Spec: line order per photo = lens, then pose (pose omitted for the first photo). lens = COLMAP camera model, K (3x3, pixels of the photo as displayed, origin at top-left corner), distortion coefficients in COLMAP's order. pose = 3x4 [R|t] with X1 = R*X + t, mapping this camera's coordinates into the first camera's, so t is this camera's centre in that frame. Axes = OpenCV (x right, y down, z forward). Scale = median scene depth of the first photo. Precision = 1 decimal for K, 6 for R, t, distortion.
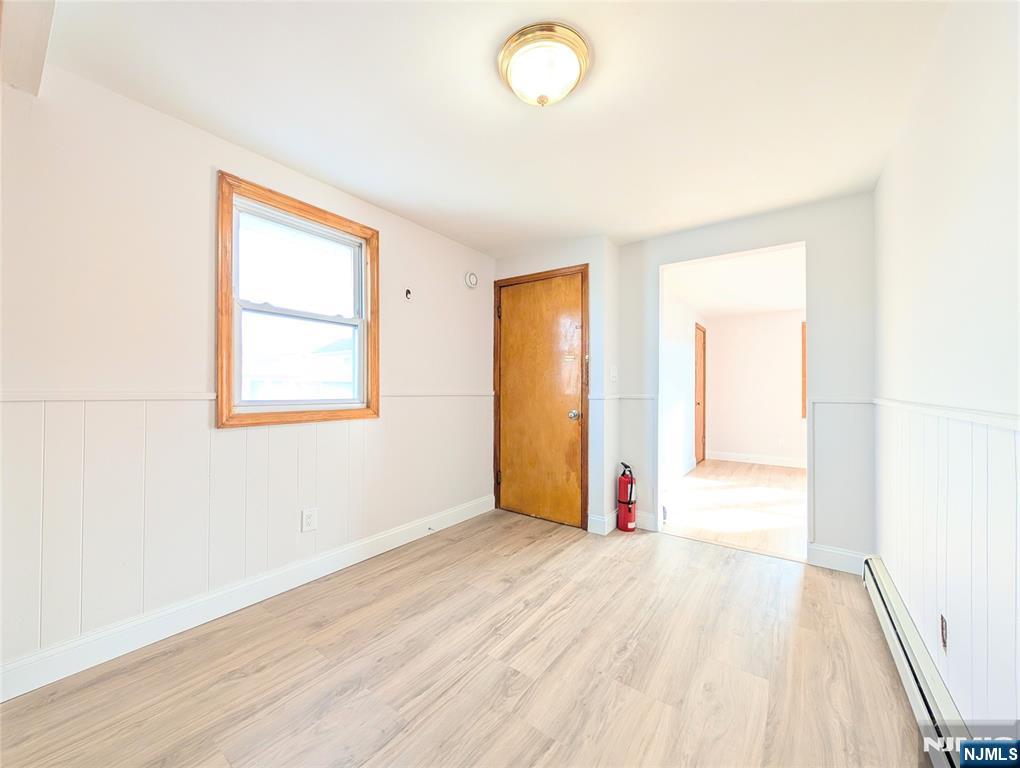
lens RADIAL K [[387.7, 0, 508.6], [0, 387.7, 387.8], [0, 0, 1]] dist [0.000054, -0.000131]
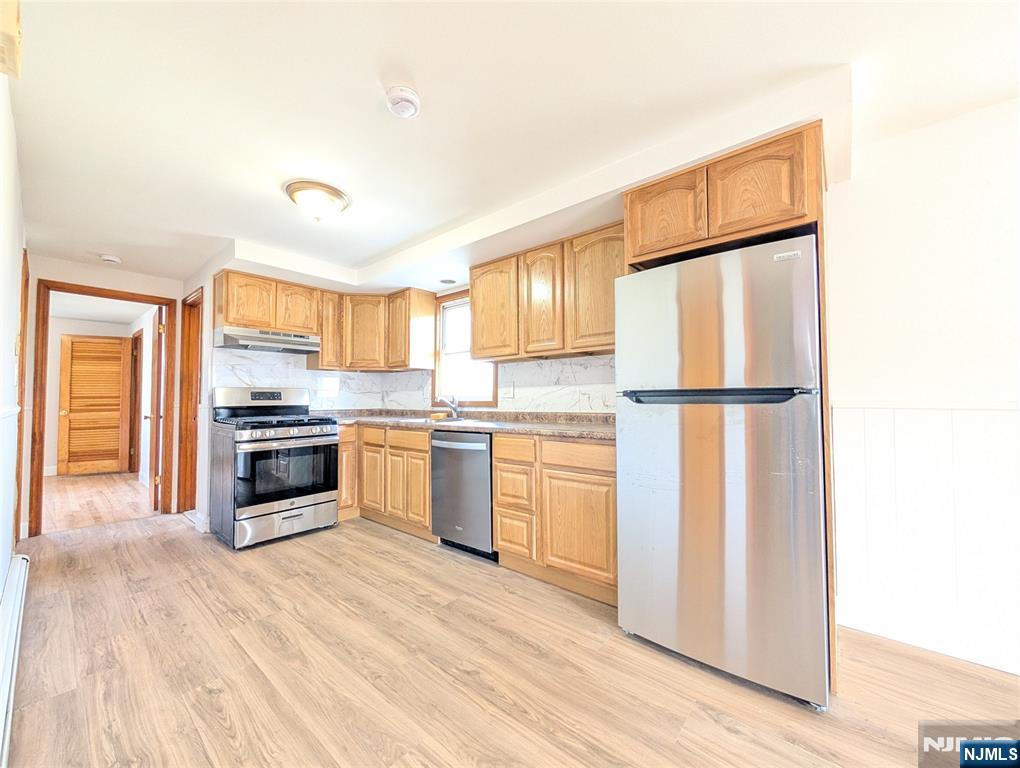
lens RADIAL K [[387.7, 0, 508.6], [0, 387.7, 387.8], [0, 0, 1]] dist [0.000054, -0.000131]
pose [[-0.062231, -0.033558, -0.997497, 0.635893], [0.011111, 0.999349, -0.034313, 0.007471], [0.998000, -0.013218, -0.061817, 0.828604]]
